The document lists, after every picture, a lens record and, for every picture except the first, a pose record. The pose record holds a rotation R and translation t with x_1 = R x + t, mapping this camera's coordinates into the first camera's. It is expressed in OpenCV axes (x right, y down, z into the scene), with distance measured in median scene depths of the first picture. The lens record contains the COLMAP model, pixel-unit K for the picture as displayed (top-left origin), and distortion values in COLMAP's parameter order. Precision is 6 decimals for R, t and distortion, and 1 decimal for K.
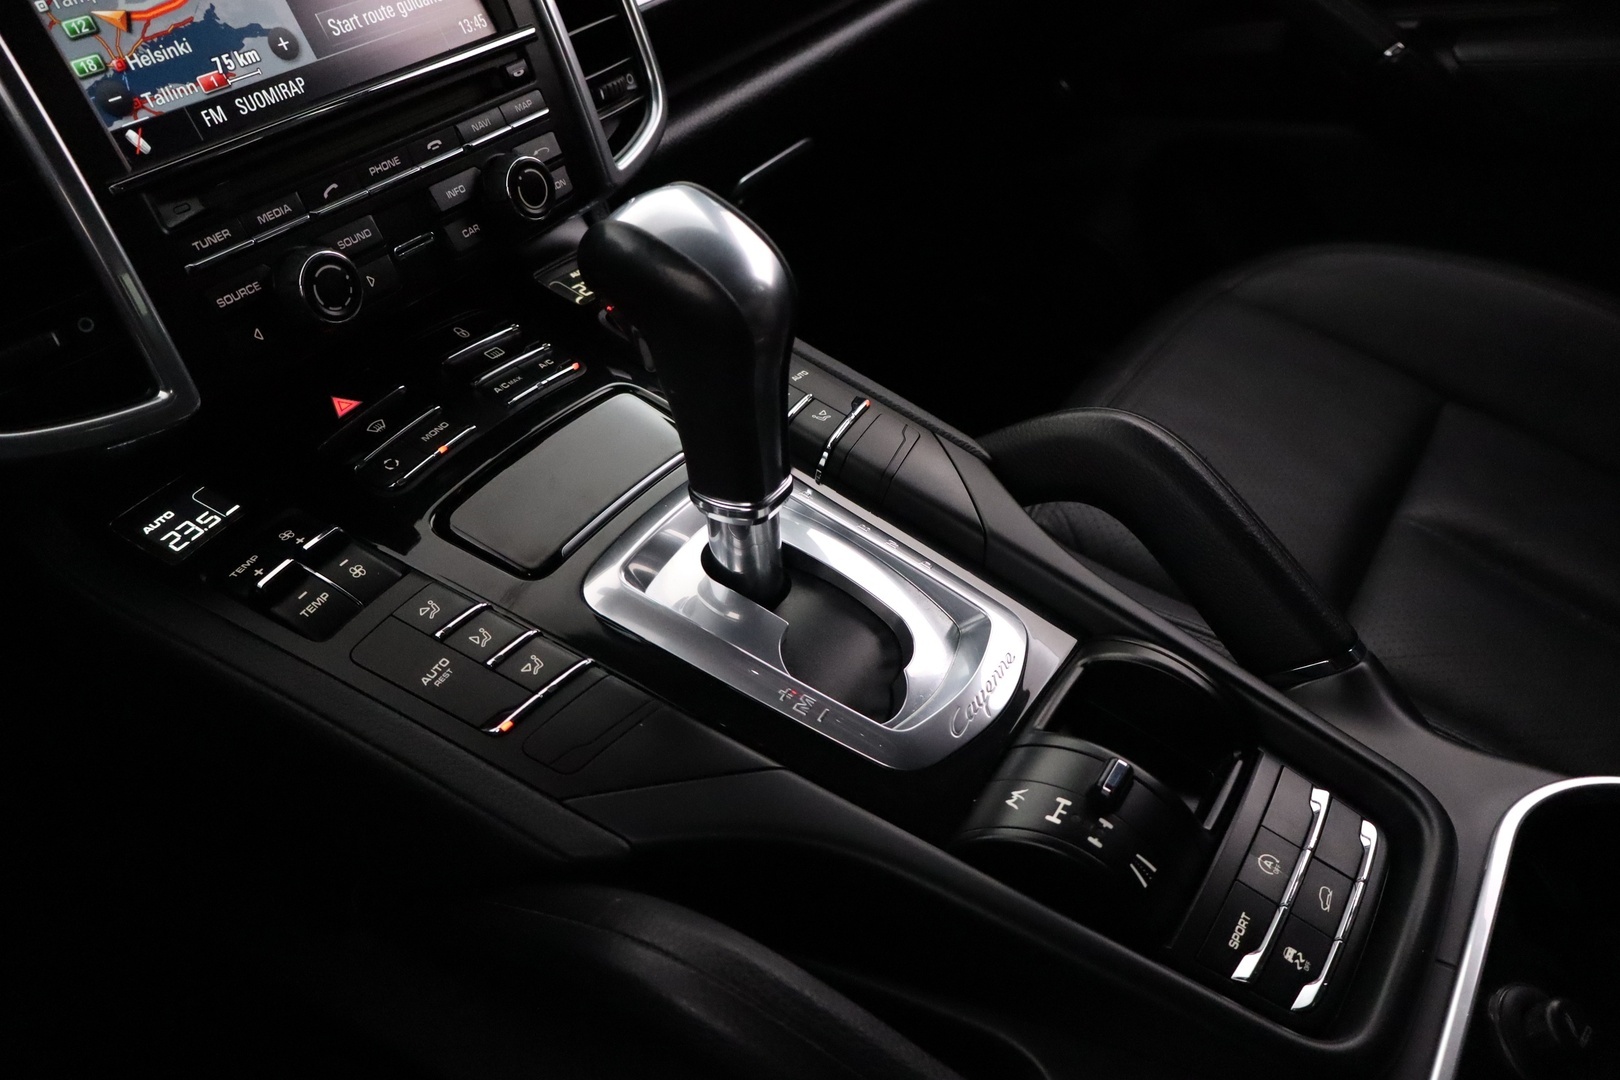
lens RADIAL K [[1432.1, 0, 810.0], [0, 1432.1, 540.0], [0, 0, 1]] dist [0.030297, -0.002067]
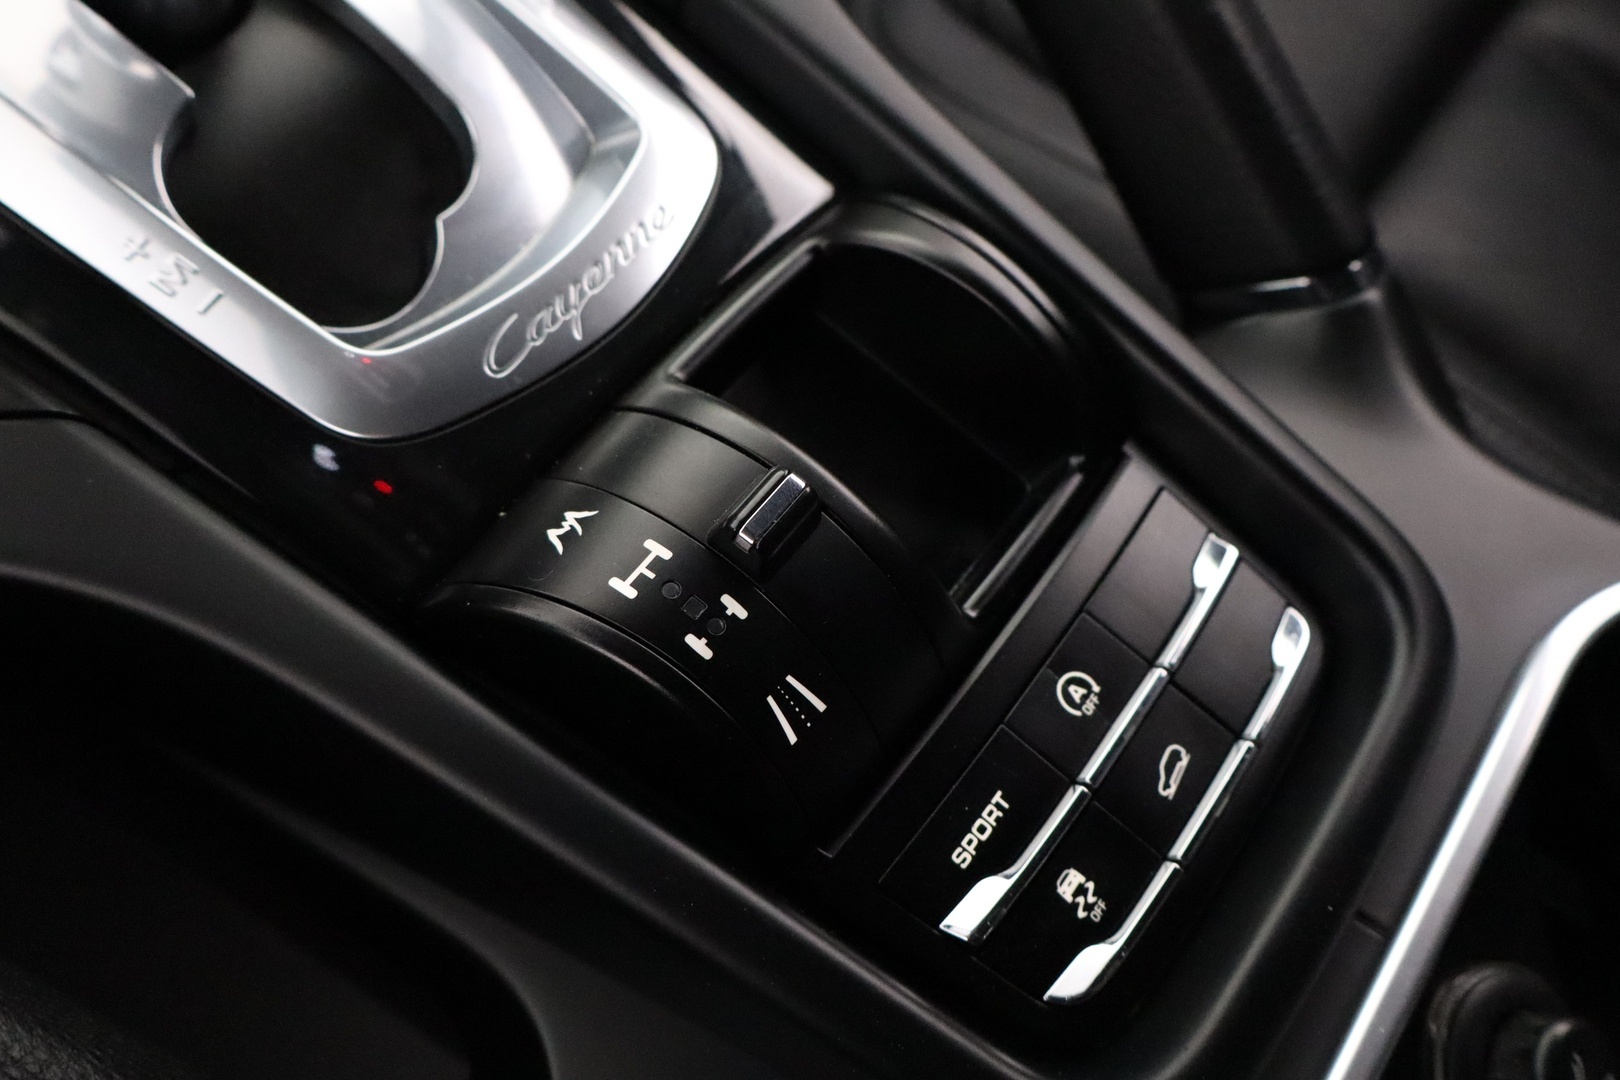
lens RADIAL K [[1405.6, 0, 810.0], [0, 1405.6, 540.0], [0, 0, 1]] dist [0.070716, -0.102858]
pose [[0.993508, 0.113447, 0.008421, 0.220466], [-0.109294, 0.931357, 0.347317, 0.012862], [0.031559, -0.345983, 0.937710, 0.563420]]
